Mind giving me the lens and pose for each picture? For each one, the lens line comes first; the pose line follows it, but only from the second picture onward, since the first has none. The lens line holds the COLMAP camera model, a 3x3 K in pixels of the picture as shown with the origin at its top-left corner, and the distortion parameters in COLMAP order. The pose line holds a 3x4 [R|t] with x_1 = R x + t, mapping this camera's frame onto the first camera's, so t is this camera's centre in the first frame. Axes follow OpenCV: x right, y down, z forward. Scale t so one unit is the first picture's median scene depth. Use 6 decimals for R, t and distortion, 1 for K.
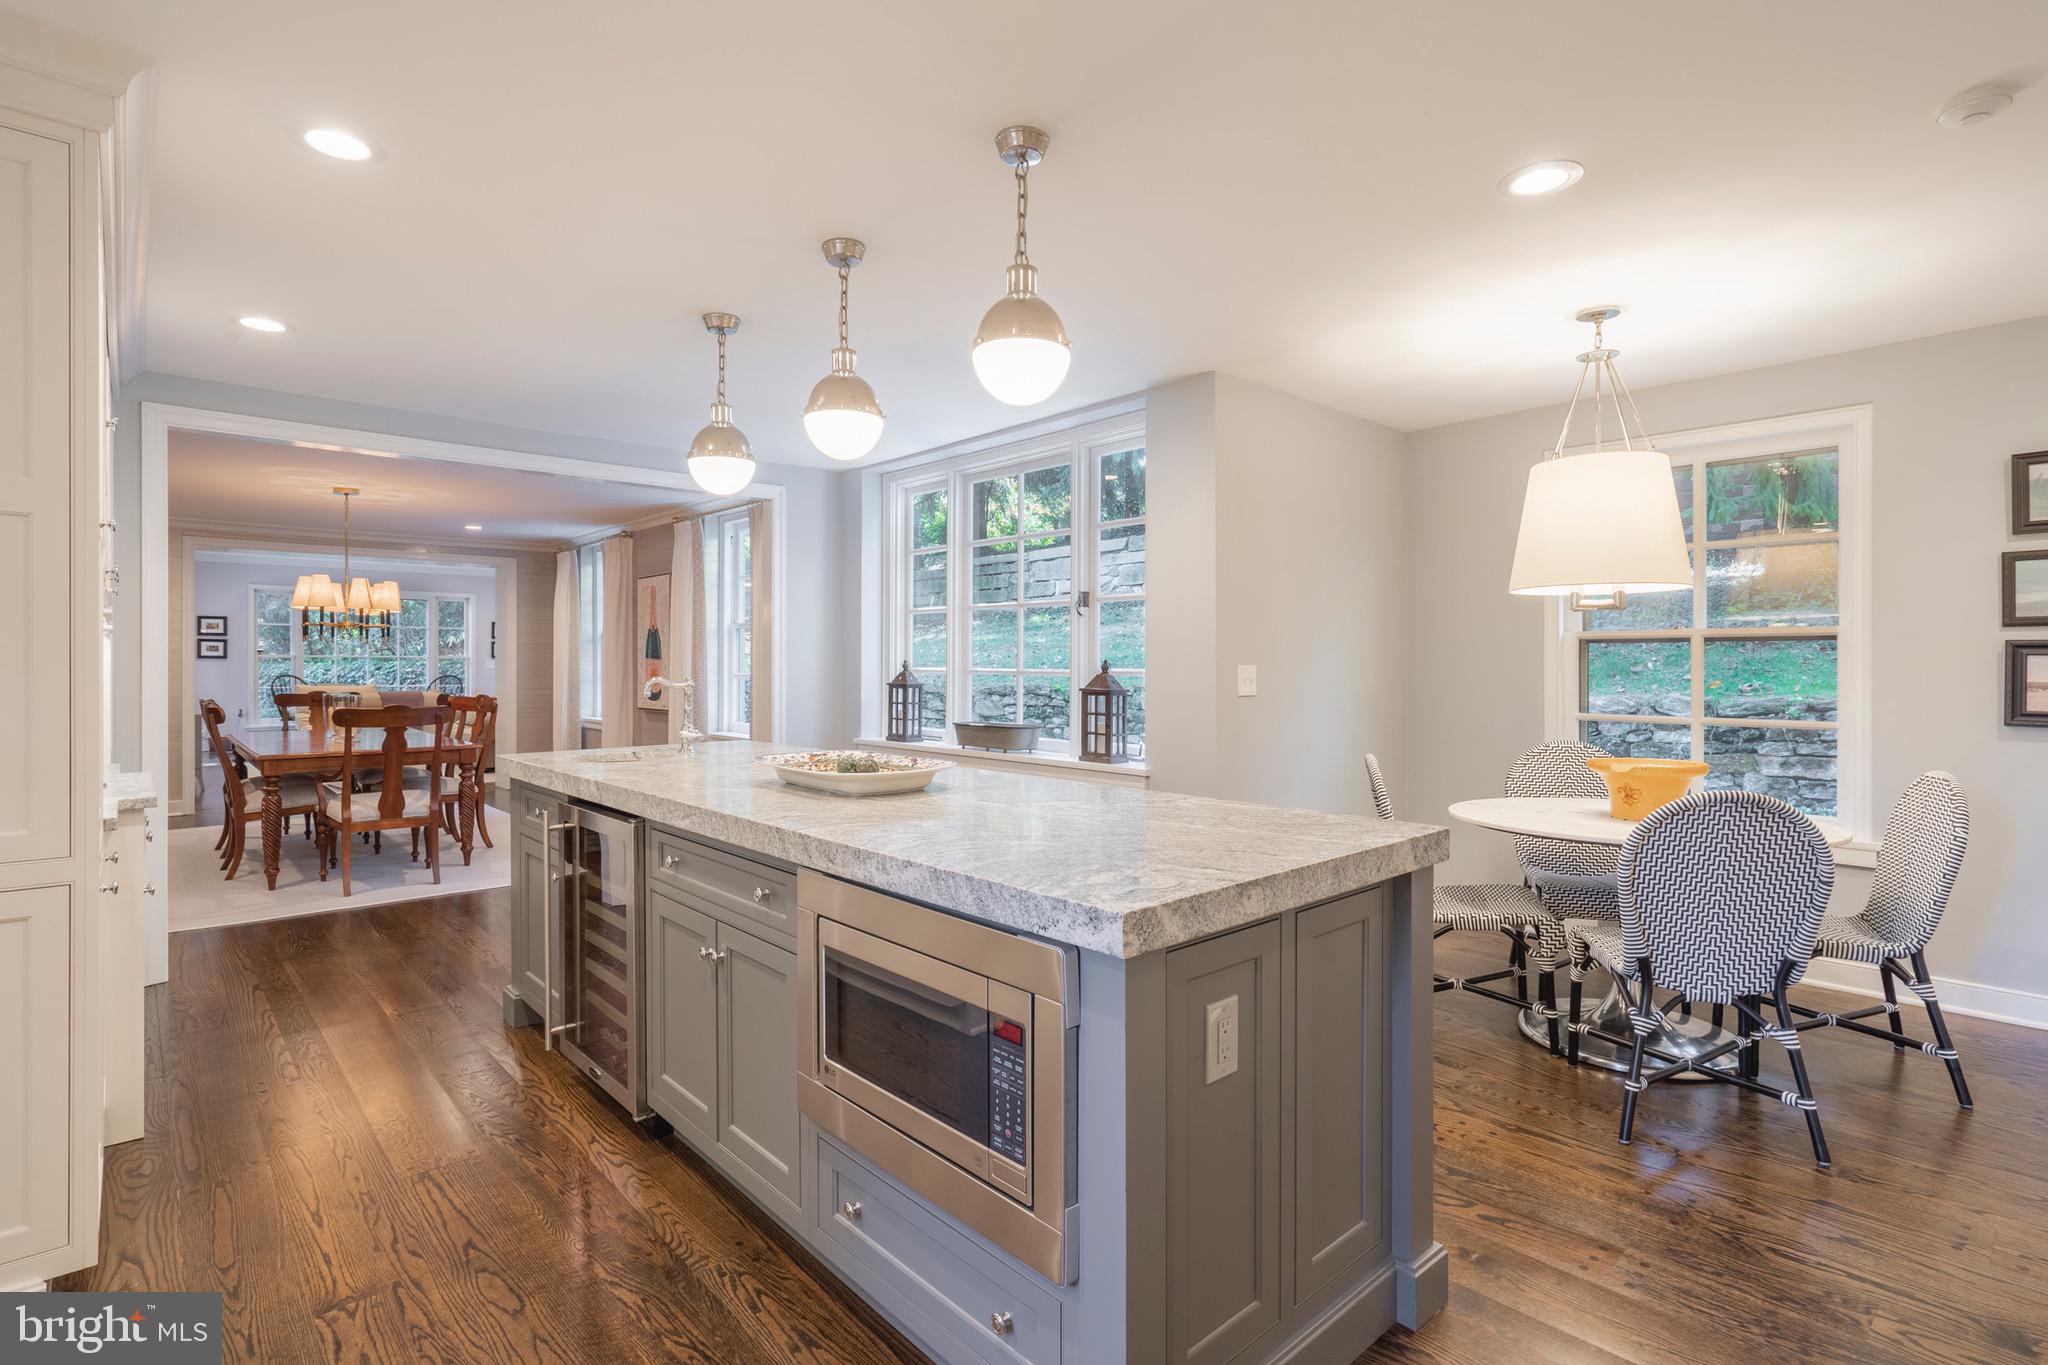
lens RADIAL K [[960.2, 0, 1032.3], [0, 960.2, 667.1], [0, 0, 1]] dist [0.000019, 0.000295]
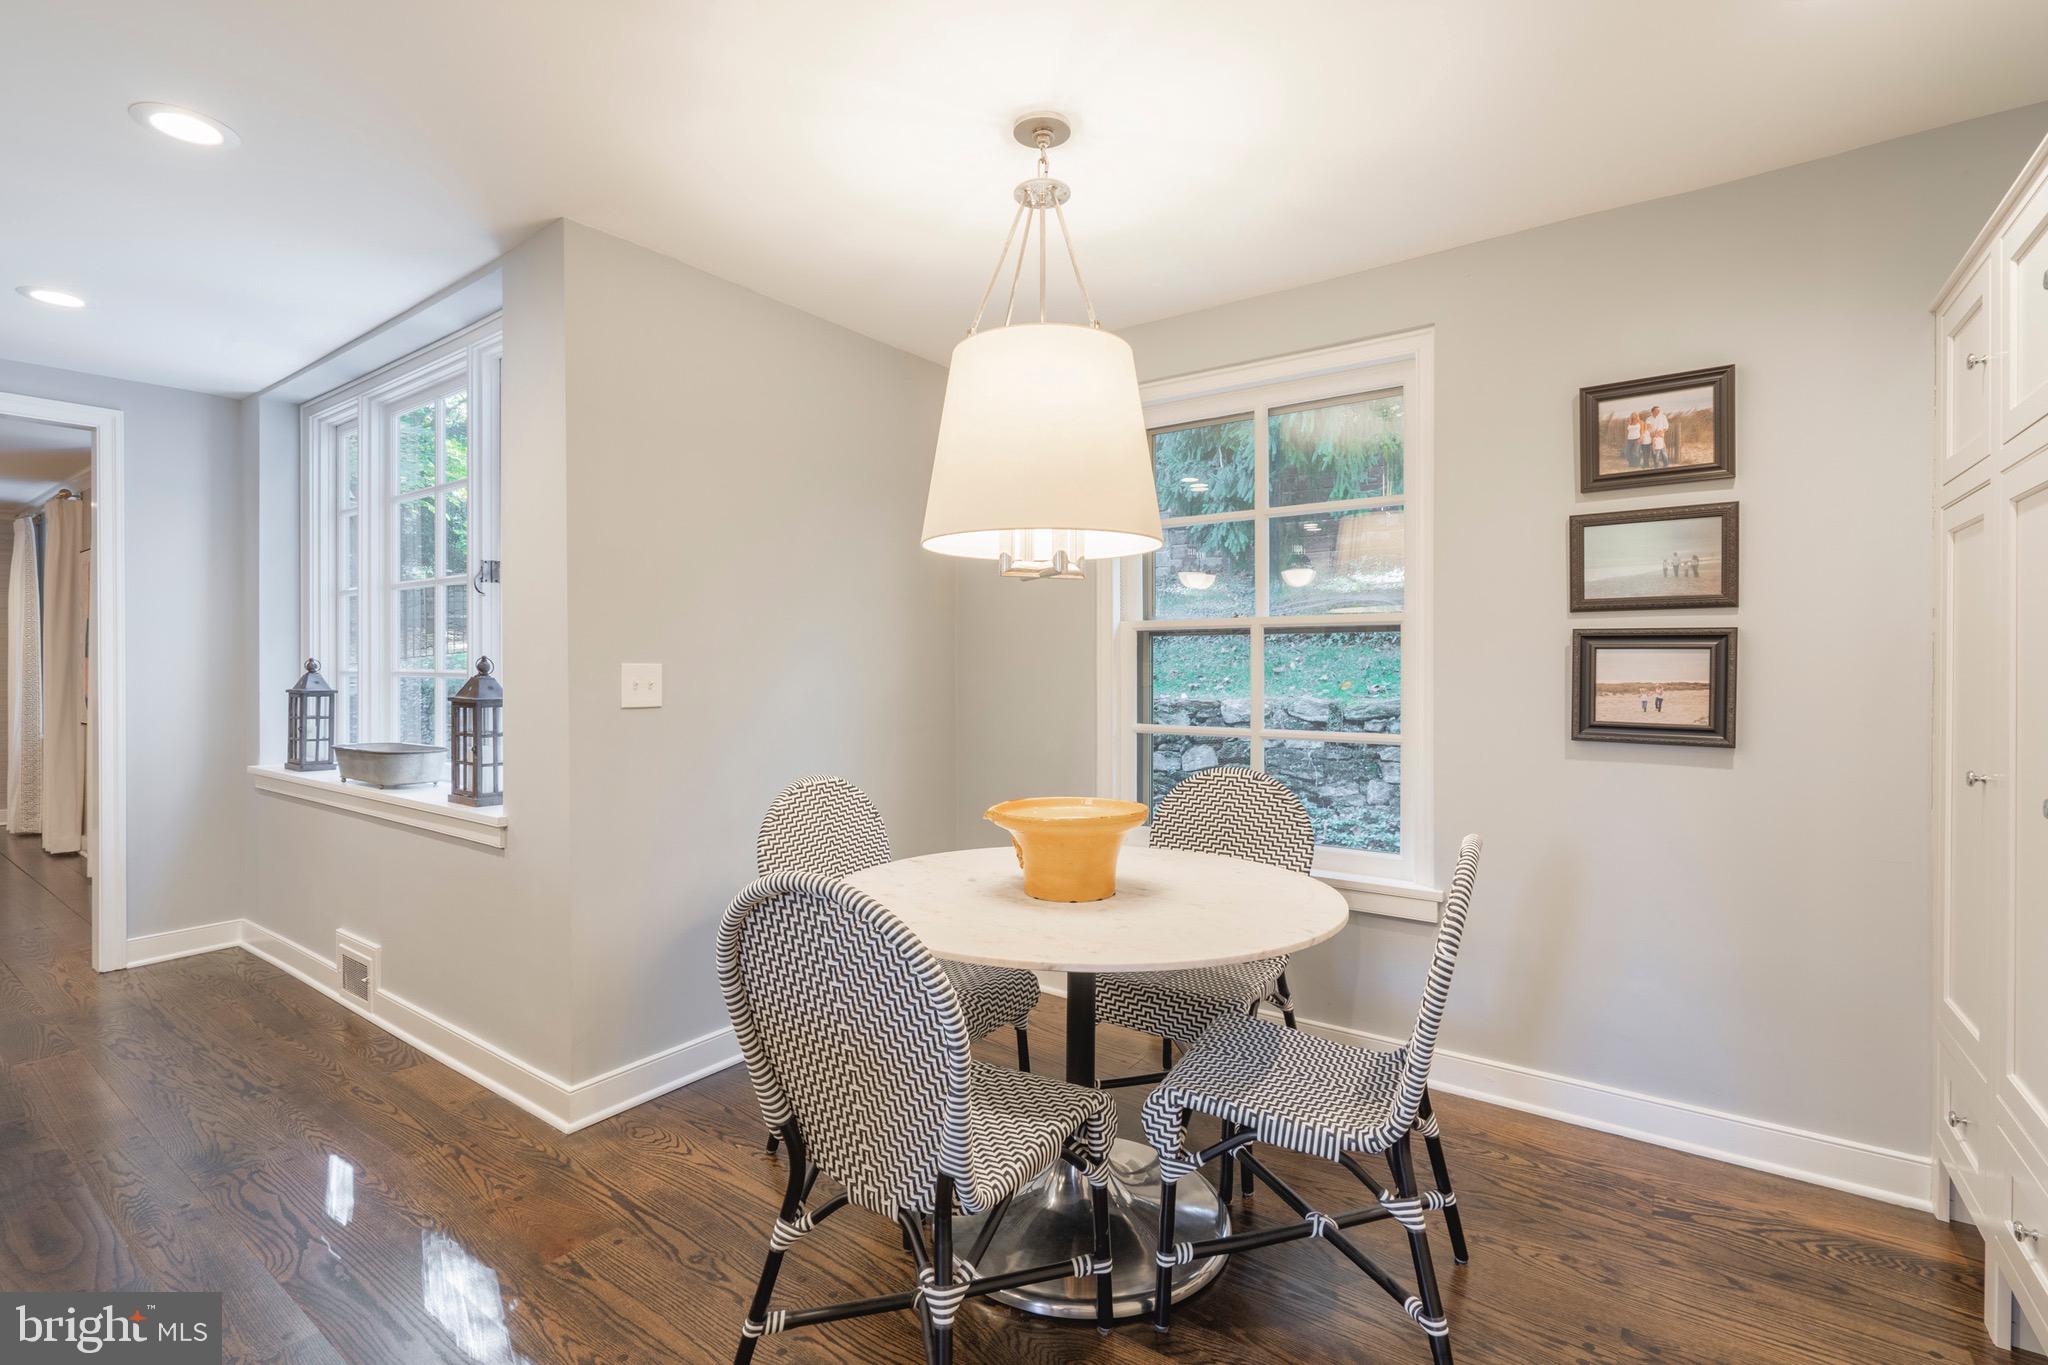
lens RADIAL K [[904.7, 0, 1018.8], [0, 904.7, 672.7], [0, 0, 1]] dist [-0.001949, -0.000187]
pose [[0.980351, -0.001772, 0.197251, 0.388742], [0.001096, 0.999993, 0.003534, 0.003331], [-0.197256, -0.003248, 0.980347, 0.337457]]
